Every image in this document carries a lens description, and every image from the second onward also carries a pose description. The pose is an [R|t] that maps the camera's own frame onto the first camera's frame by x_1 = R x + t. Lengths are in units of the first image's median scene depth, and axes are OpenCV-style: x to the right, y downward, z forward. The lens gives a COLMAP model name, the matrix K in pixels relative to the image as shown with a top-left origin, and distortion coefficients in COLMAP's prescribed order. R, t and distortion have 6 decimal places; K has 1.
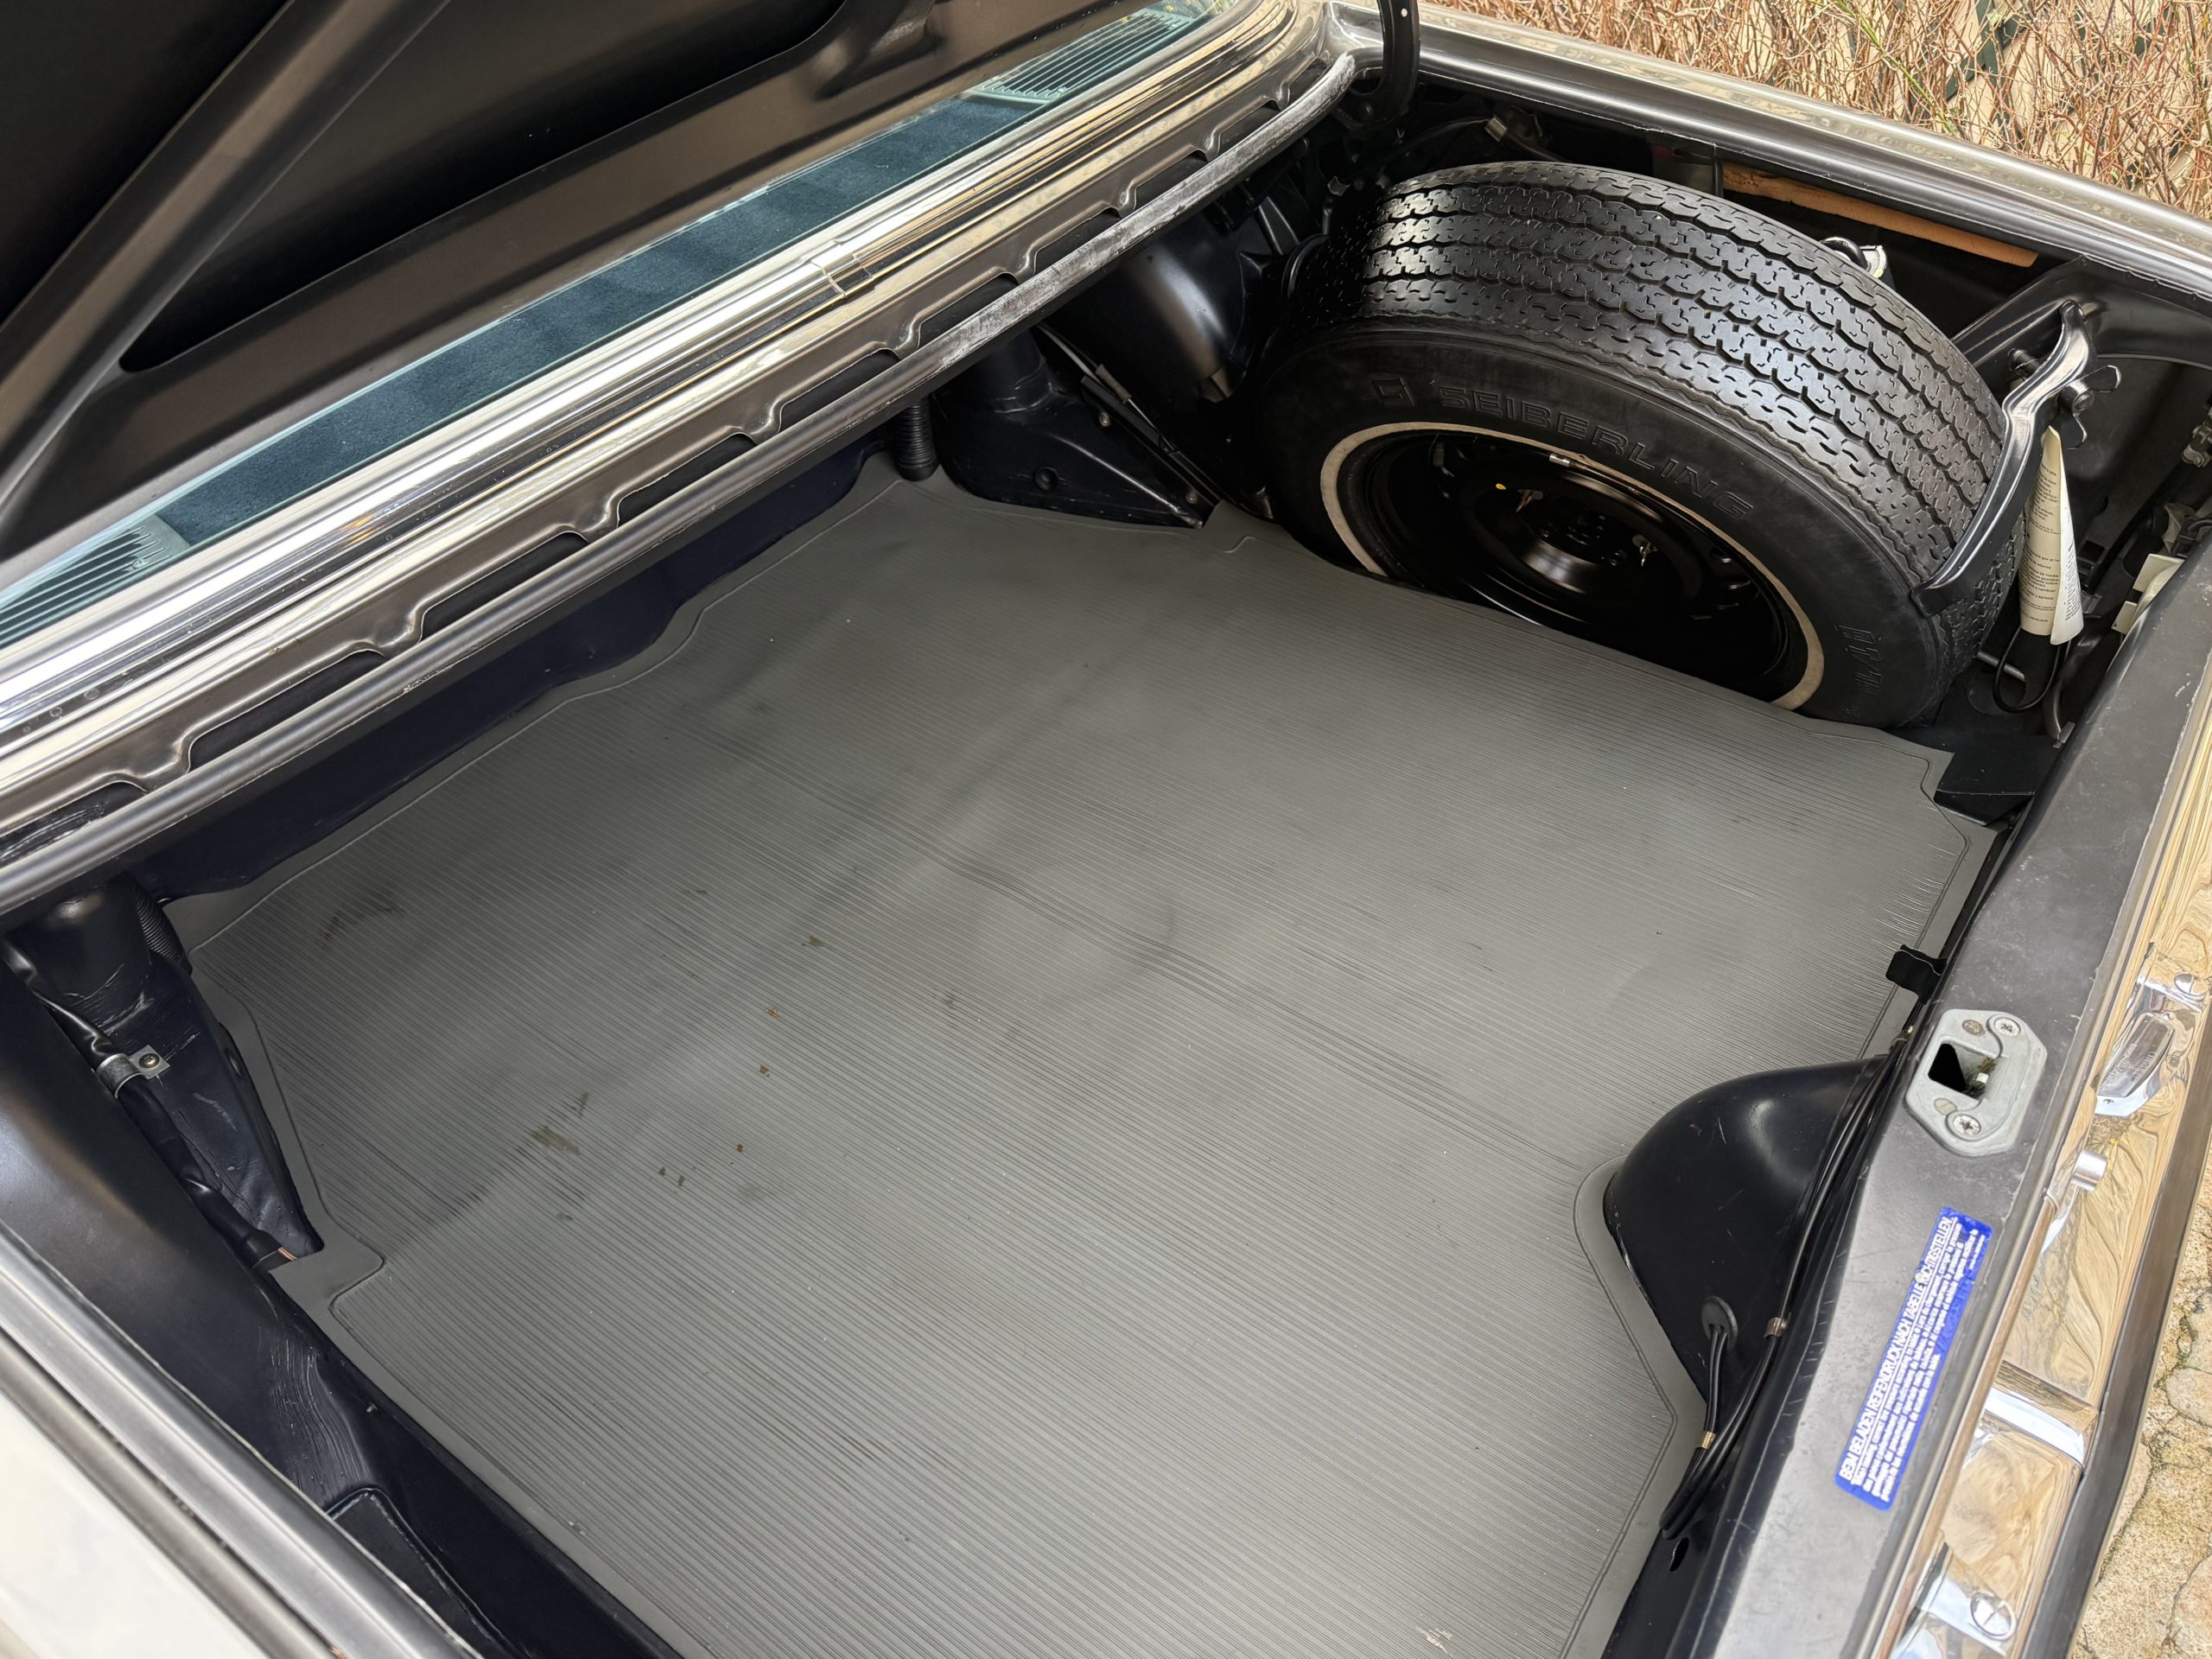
lens RADIAL K [[1609.4, 0, 1106.0], [0, 1609.4, 829.5], [0, 0, 1]] dist [0.045037, -0.048354]
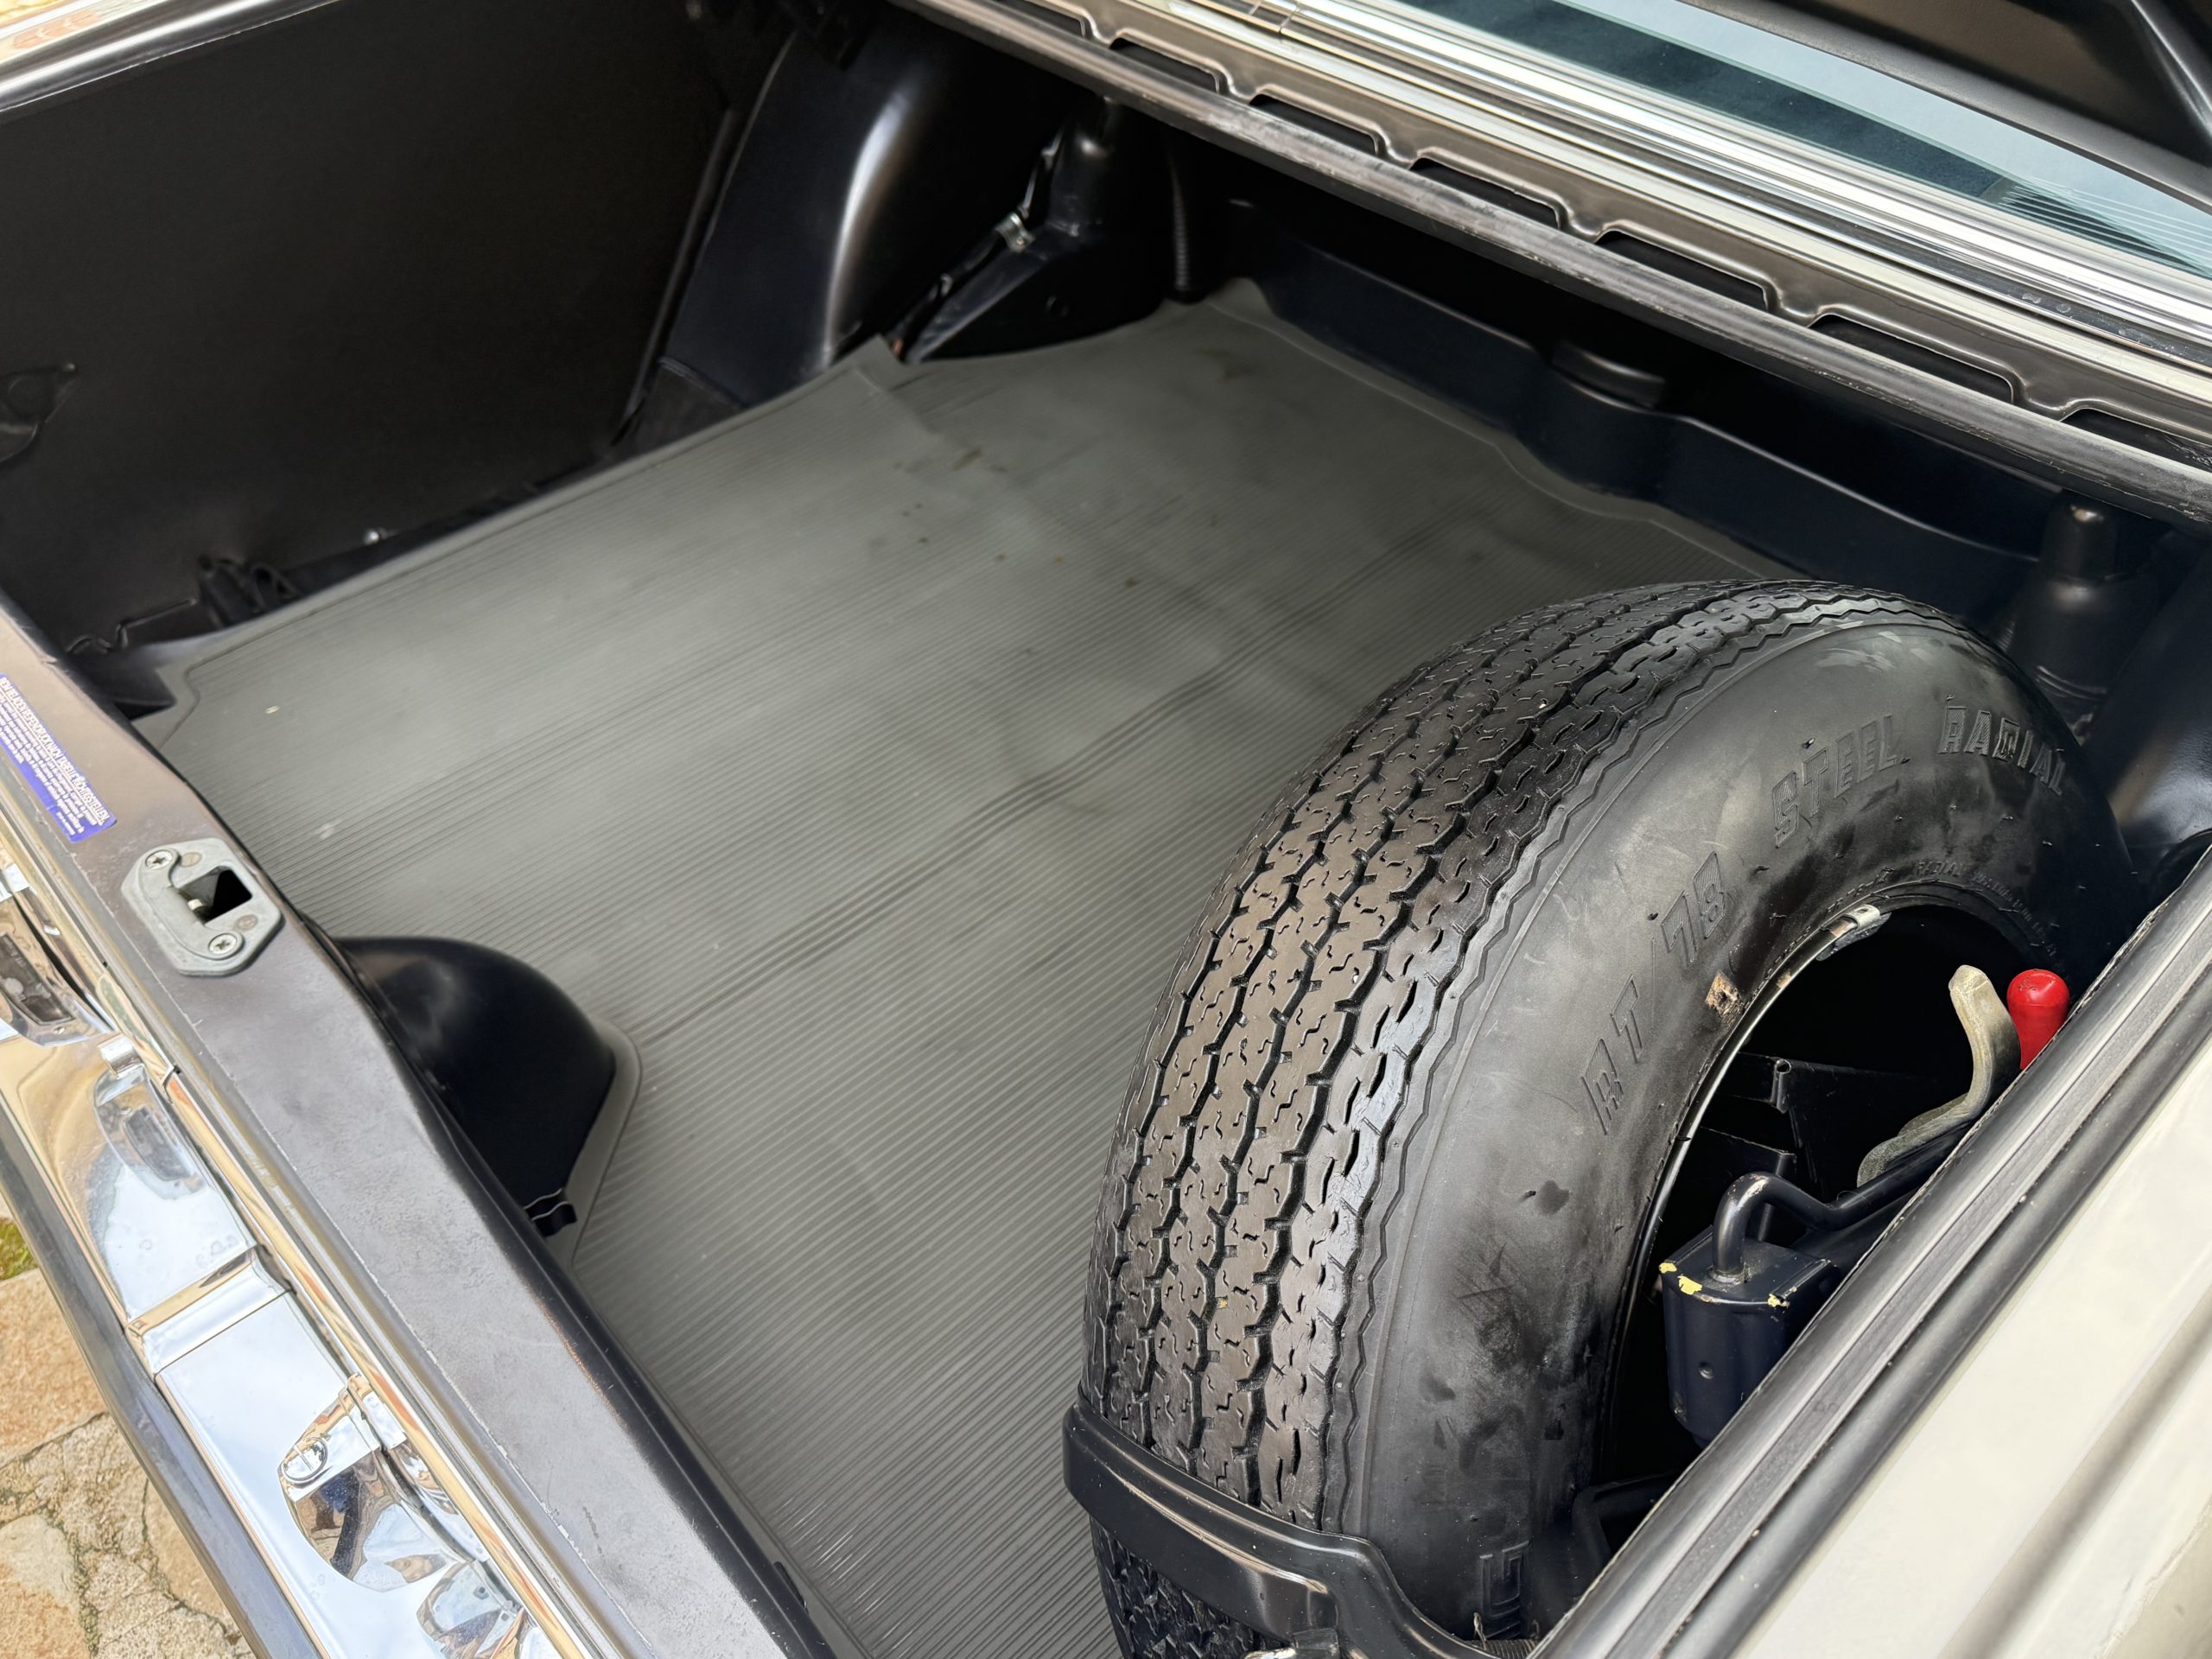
lens RADIAL K [[1638.7, 0, 1110.2], [0, 1638.7, 836.5], [0, 0, 1]] dist [0.021592, -0.029801]
pose [[-0.183140, 0.723934, -0.665116, 0.810522], [-0.675011, 0.399267, 0.620440, -0.638068], [0.714716, 0.562588, 0.415542, 0.734142]]
